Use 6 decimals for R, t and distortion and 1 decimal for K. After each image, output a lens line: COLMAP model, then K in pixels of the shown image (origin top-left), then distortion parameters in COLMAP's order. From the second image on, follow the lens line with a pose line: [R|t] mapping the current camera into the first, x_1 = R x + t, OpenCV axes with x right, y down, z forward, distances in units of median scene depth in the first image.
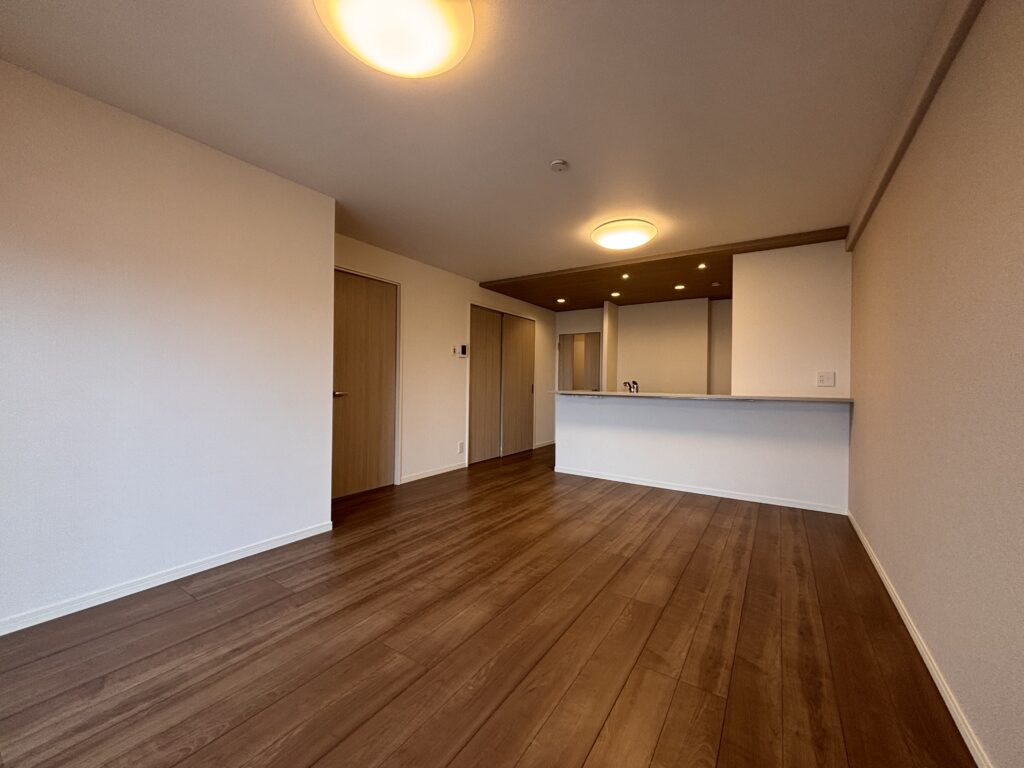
lens RADIAL K [[409.1, 0, 511.0], [0, 409.1, 382.8], [0, 0, 1]] dist [0.002680, -0.000096]
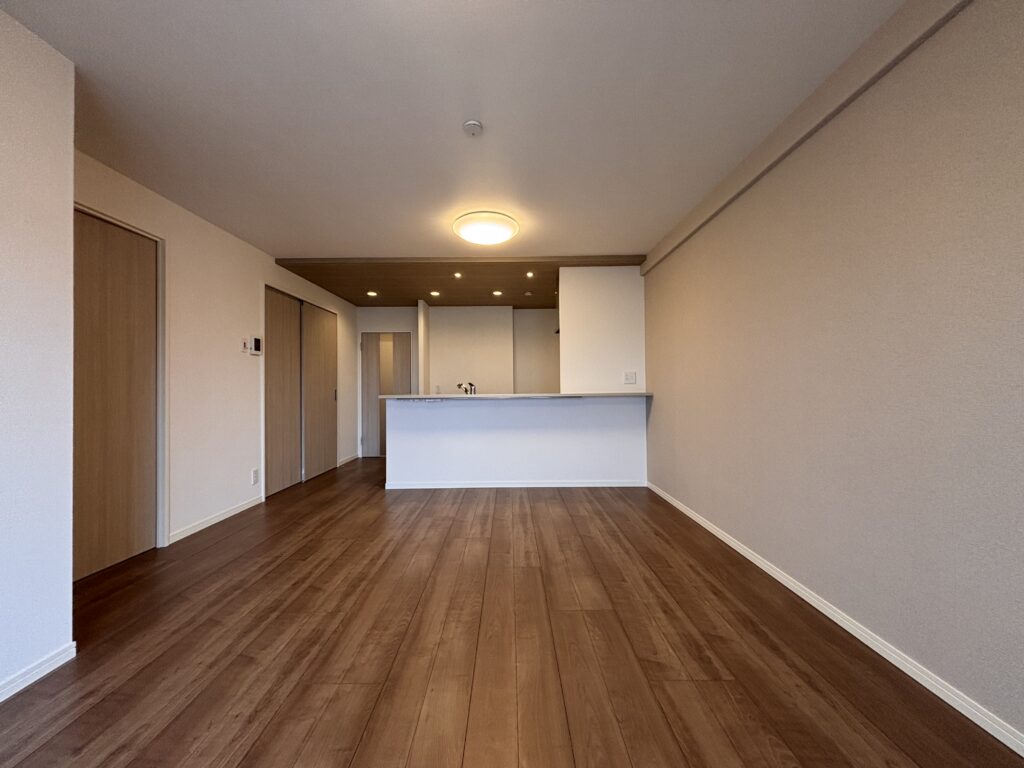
lens RADIAL K [[409.8, 0, 509.1], [0, 409.8, 382.1], [0, 0, 1]] dist [0.001336, -0.000336]
pose [[0.835050, -0.014836, 0.549974, -0.201476], [0.022630, 0.999717, -0.007393, 0.005056], [-0.549709, 0.018620, 0.835149, 0.170585]]
